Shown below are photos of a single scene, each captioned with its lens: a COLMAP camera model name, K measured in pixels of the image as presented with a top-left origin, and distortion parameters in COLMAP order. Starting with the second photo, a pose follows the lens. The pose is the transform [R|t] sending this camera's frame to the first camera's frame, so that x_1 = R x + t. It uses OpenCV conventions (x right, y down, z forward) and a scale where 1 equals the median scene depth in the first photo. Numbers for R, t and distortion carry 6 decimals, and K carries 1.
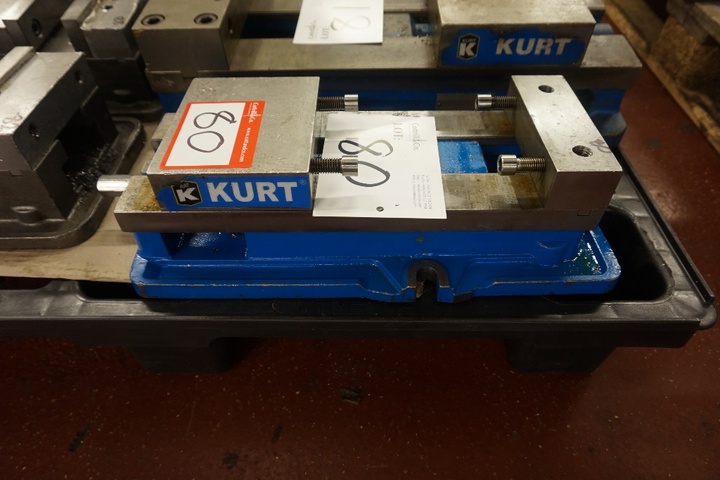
lens RADIAL K [[491.7, 0, 360.7], [0, 491.7, 241.8], [0, 0, 1]] dist [-0.042058, 0.029299]
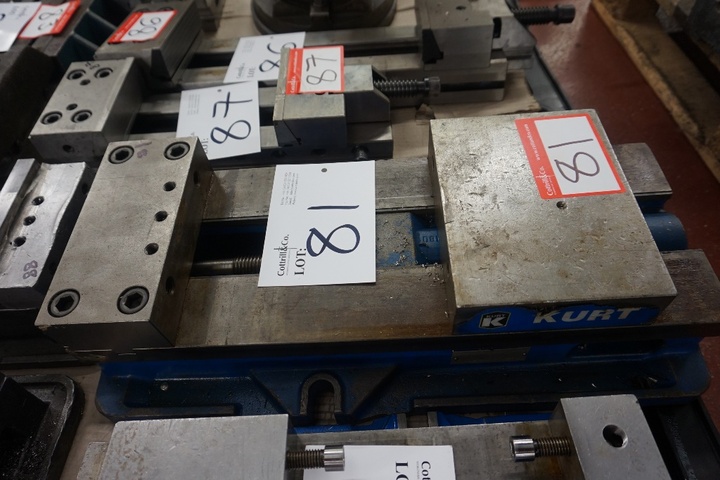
lens RADIAL K [[491.7, 0, 359.5], [0, 491.7, 243.4], [0, 0, 1]] dist [-0.042058, 0.029299]
pose [[0.997855, -0.057401, -0.031483, 0.045745], [0.059163, 0.996549, 0.058226, -0.506891], [0.028032, -0.059964, 0.997807, 0.251703]]
